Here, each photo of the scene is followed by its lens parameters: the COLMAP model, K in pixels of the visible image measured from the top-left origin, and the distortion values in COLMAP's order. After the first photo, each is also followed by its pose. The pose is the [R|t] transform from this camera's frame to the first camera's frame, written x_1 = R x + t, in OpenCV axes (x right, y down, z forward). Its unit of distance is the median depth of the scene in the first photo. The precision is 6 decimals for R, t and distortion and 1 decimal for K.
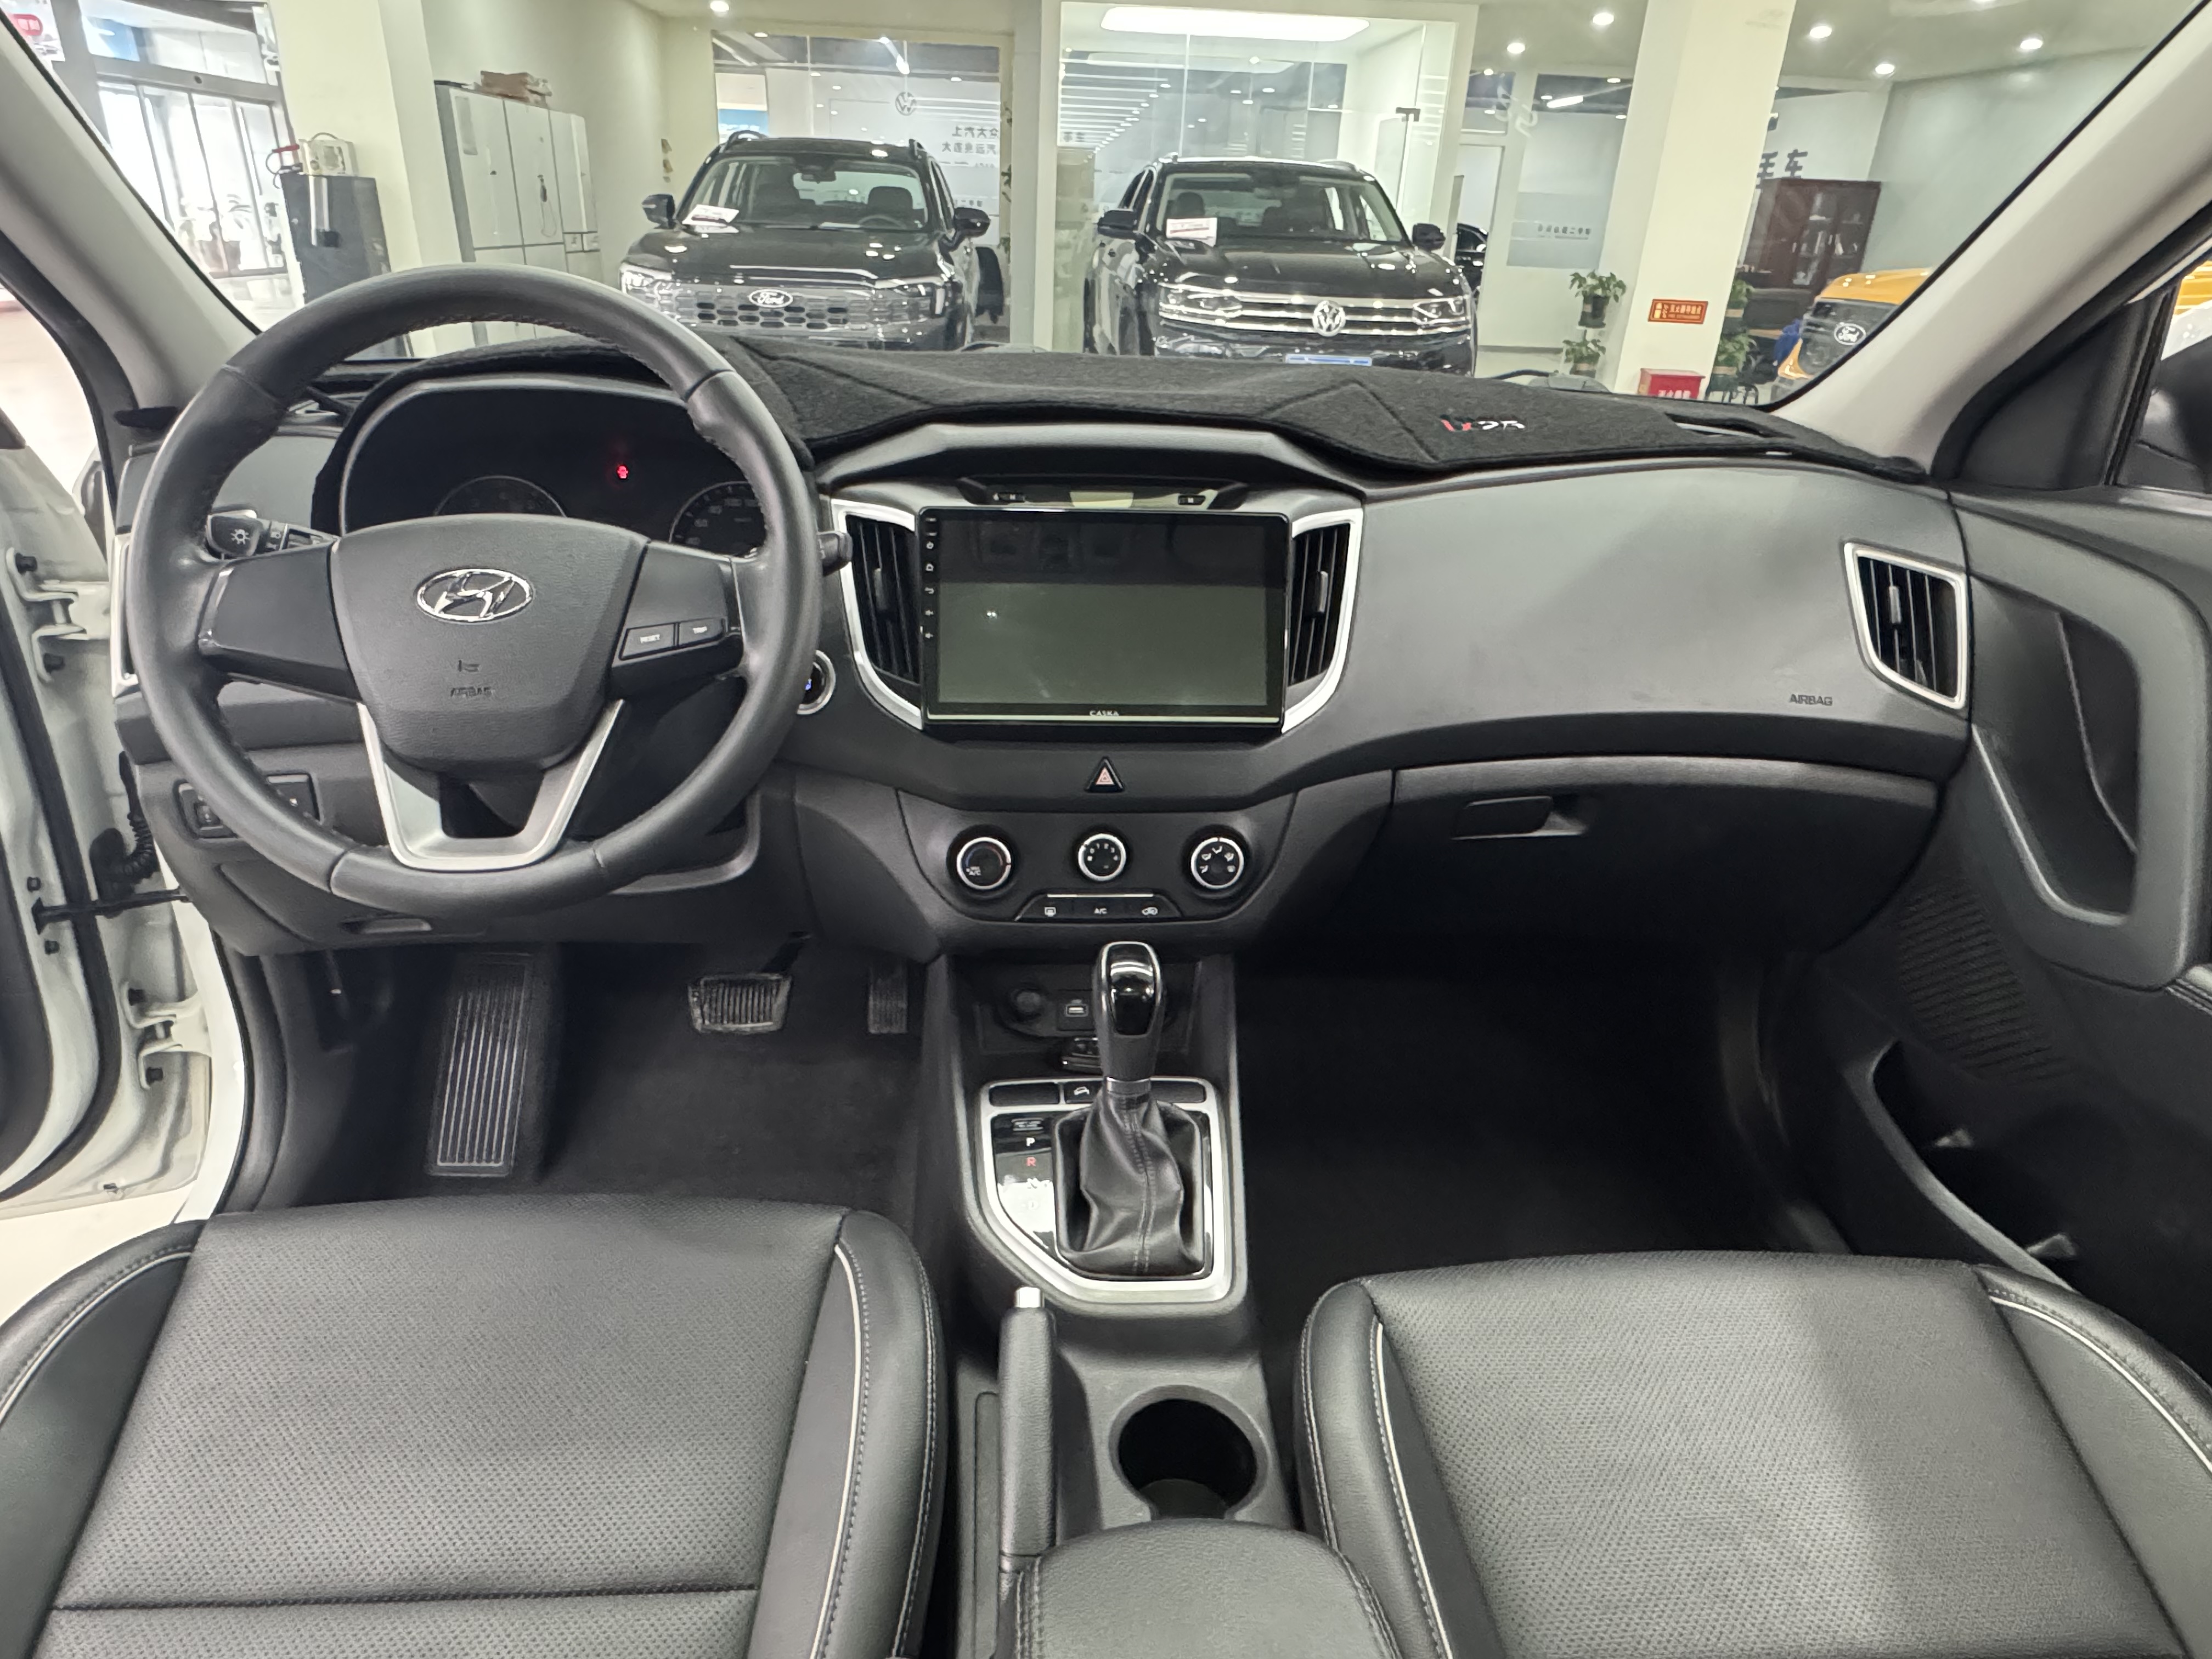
lens RADIAL K [[1271.0, 0, 1106.0], [0, 1271.0, 829.5], [0, 0, 1]] dist [-0.001644, -0.000326]
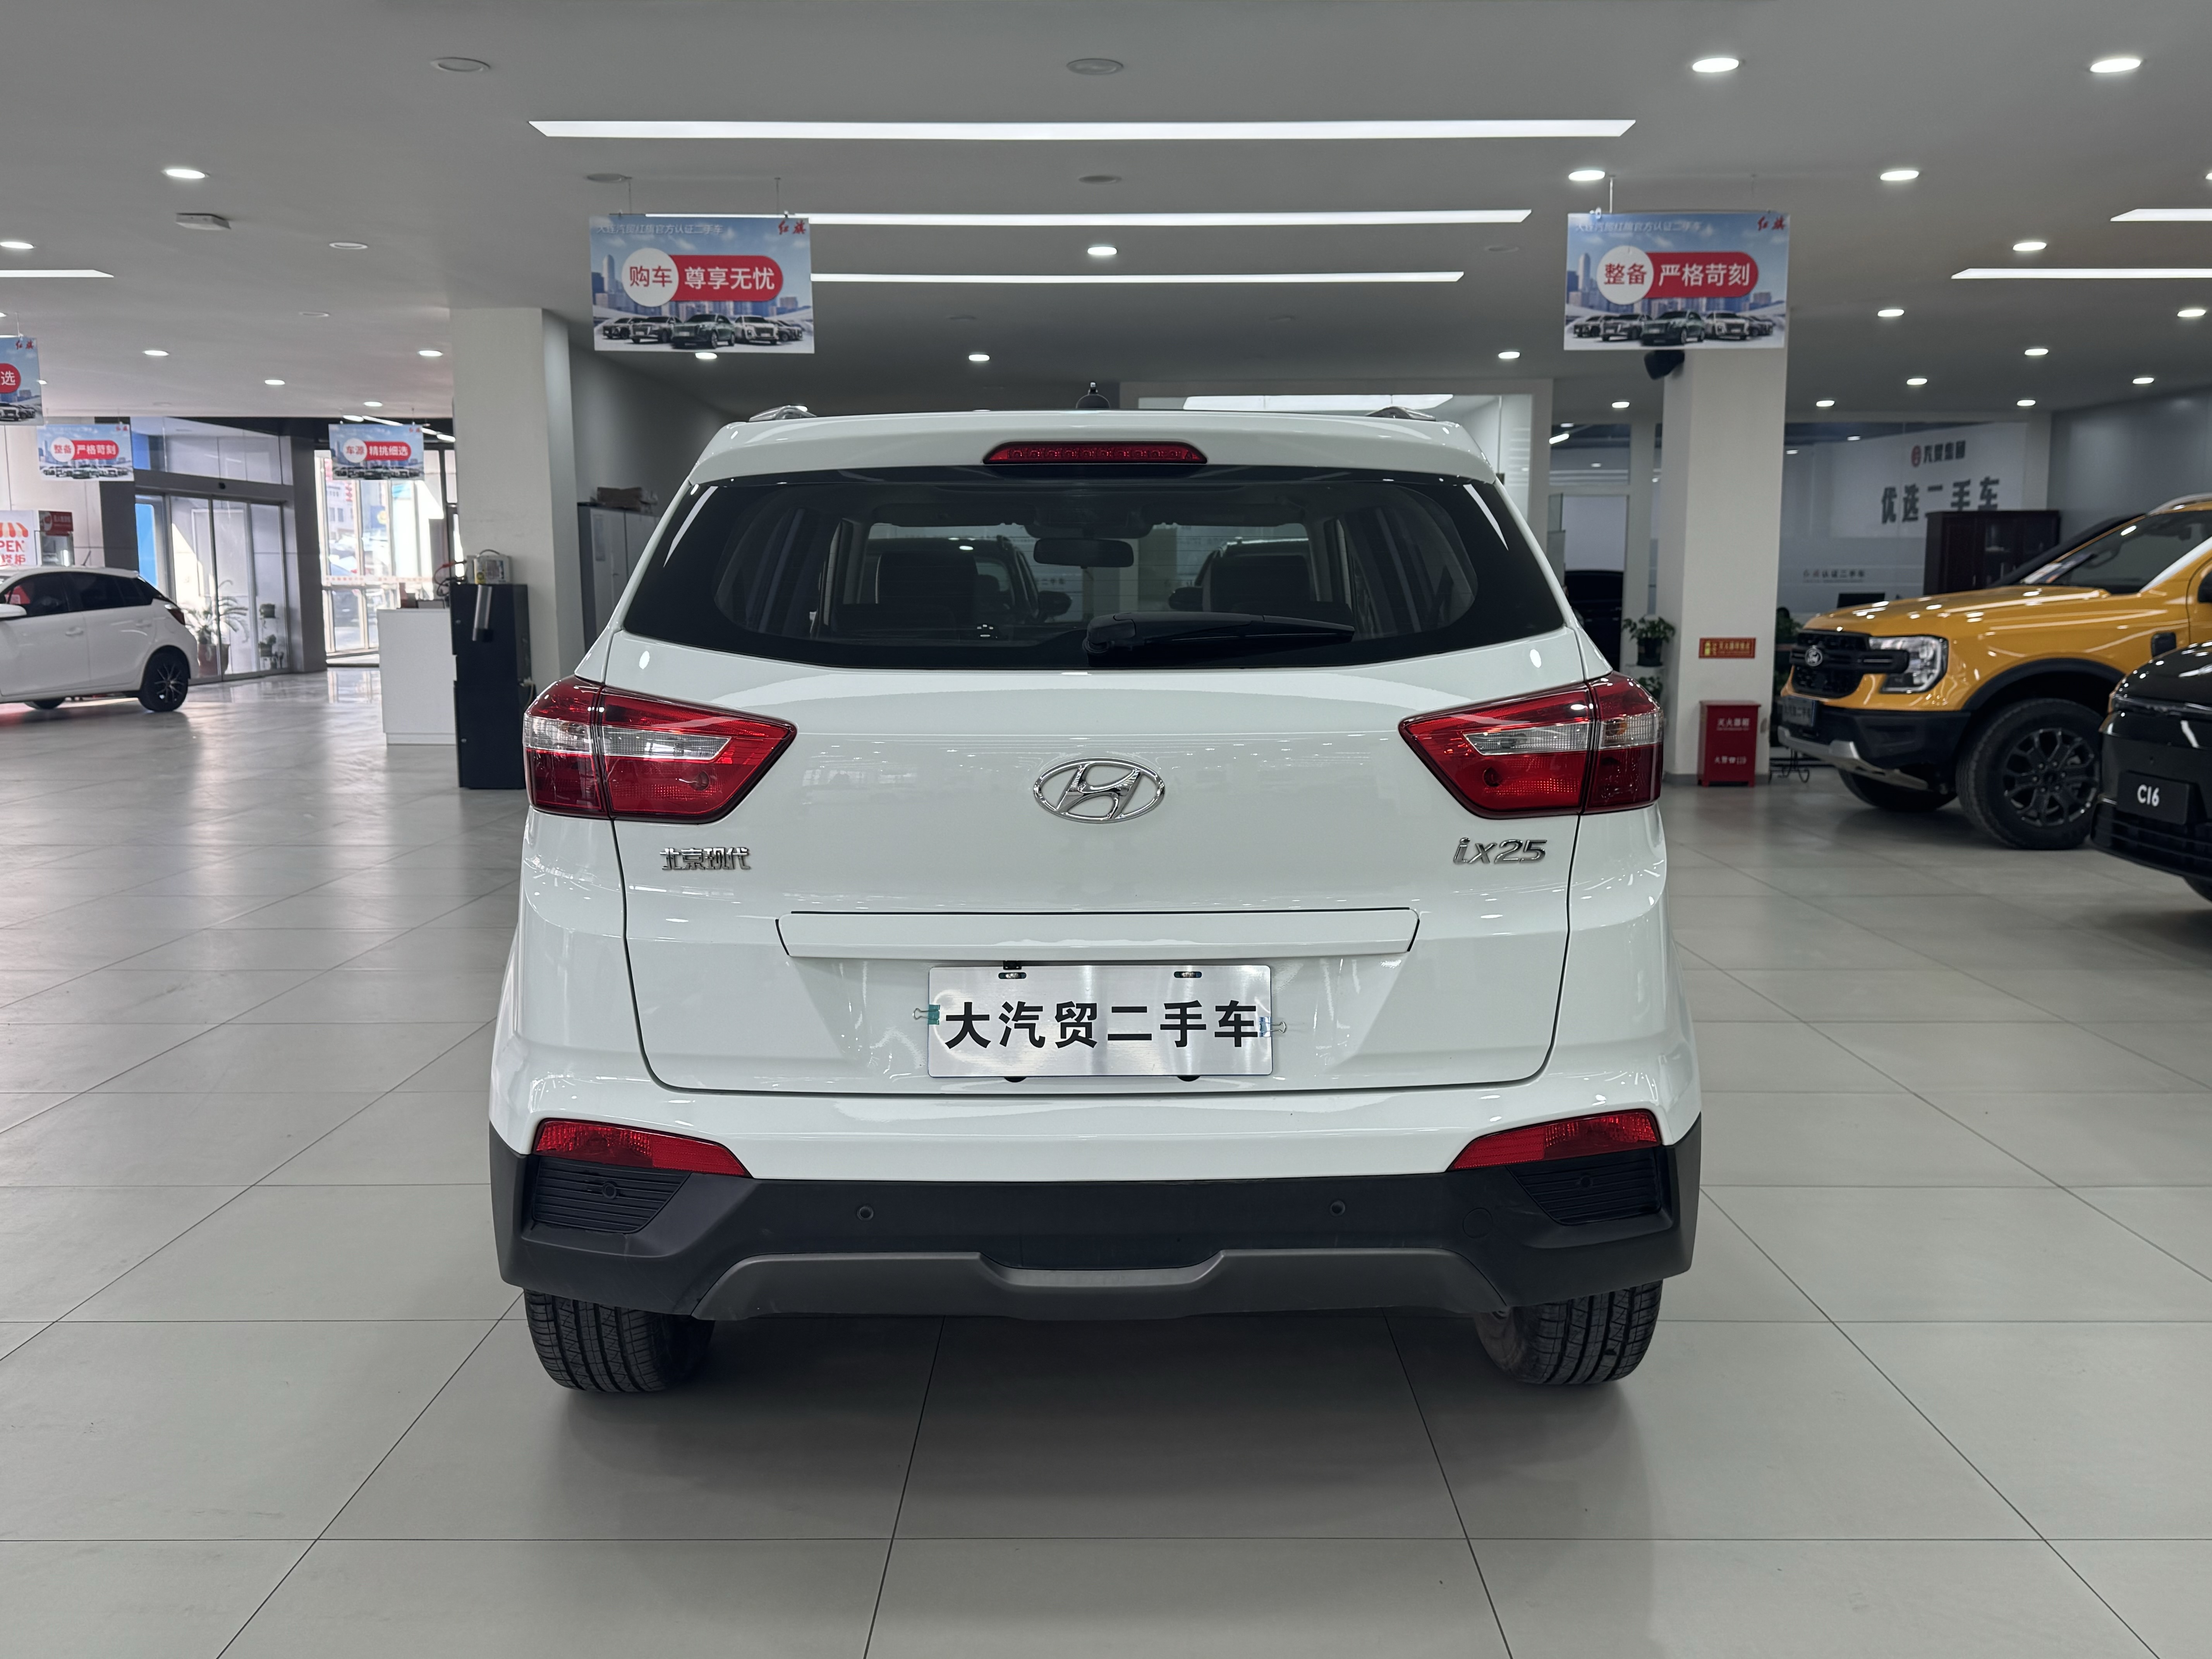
lens RADIAL K [[1912.3, 0, 1106.0], [0, 1912.3, 829.5], [0, 0, 1]] dist [0.172864, -0.356753]
pose [[0.996984, -0.032629, -0.070419, 0.049843], [0.008882, 0.949339, -0.314127, 0.228683], [0.077102, 0.312554, 0.946766, -0.499690]]
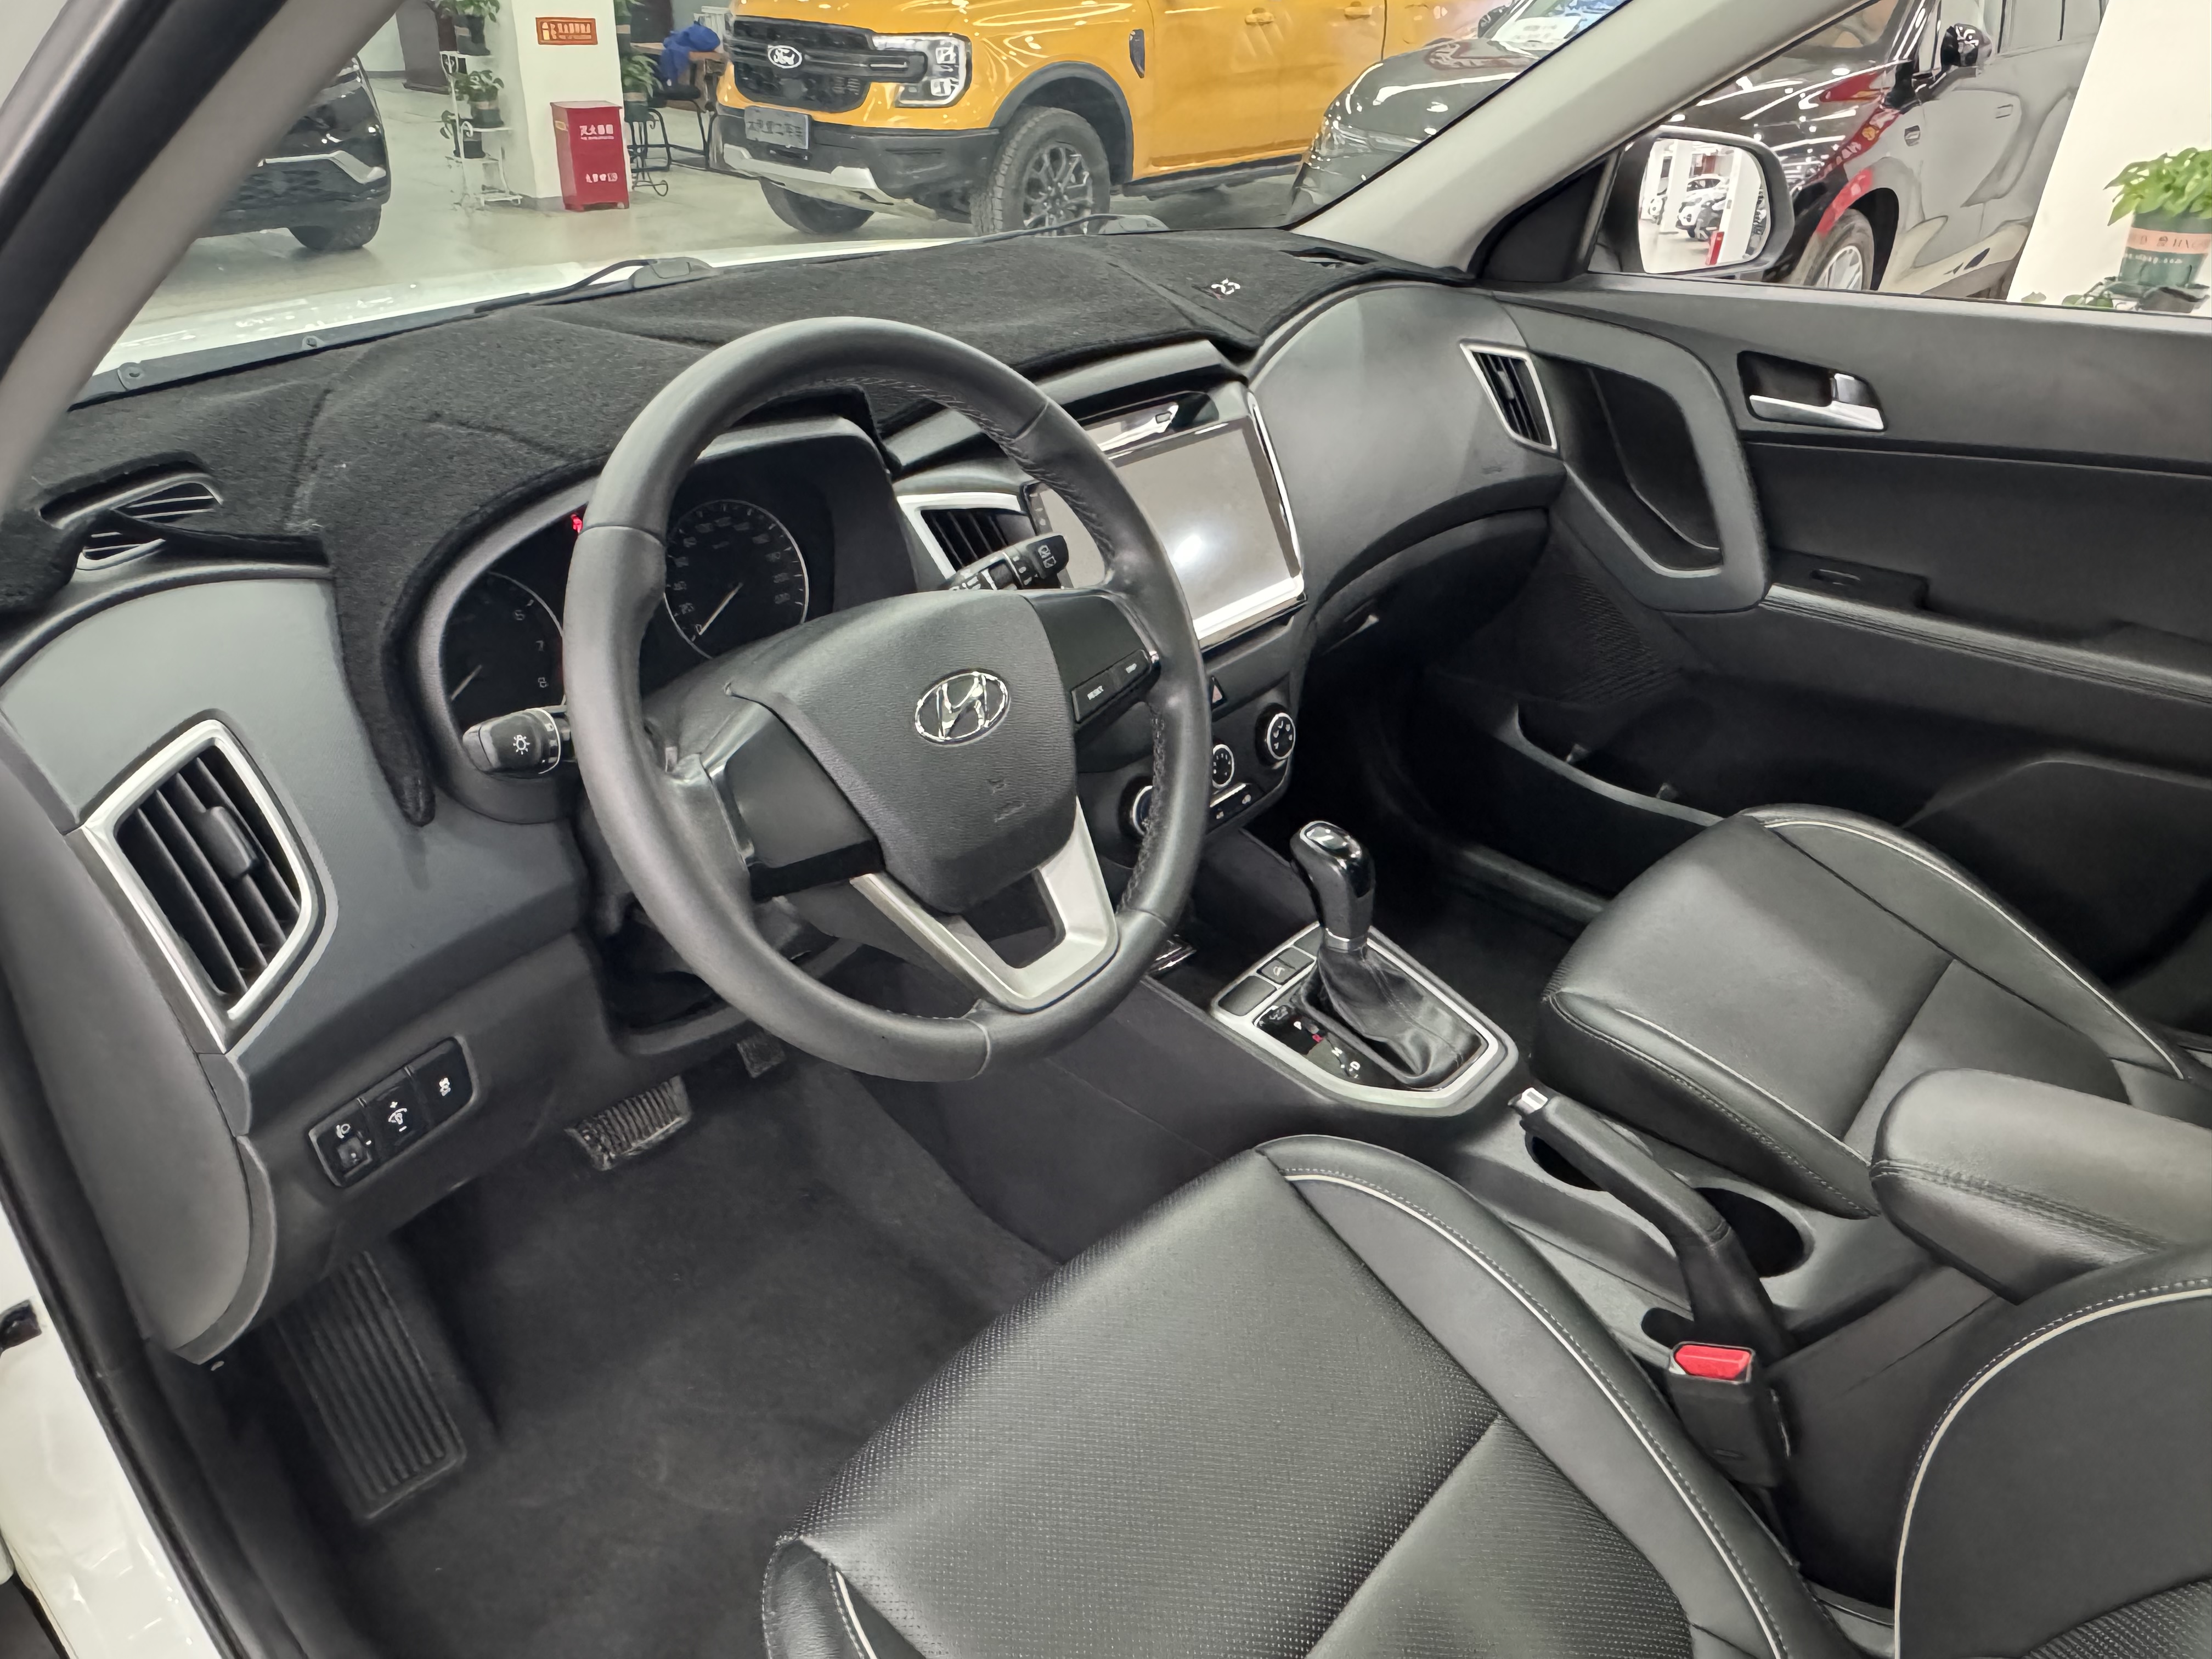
lens RADIAL K [[1503.8, 0, 1001.9], [0, 1503.8, 818.3], [0, 0, 1]] dist [0.006982, 0.003365]
pose [[0.721656, -0.362060, 0.590021, -0.139176], [0.292066, 0.931992, 0.214681, -0.040739], [-0.627622, 0.017399, 0.778324, 0.019814]]
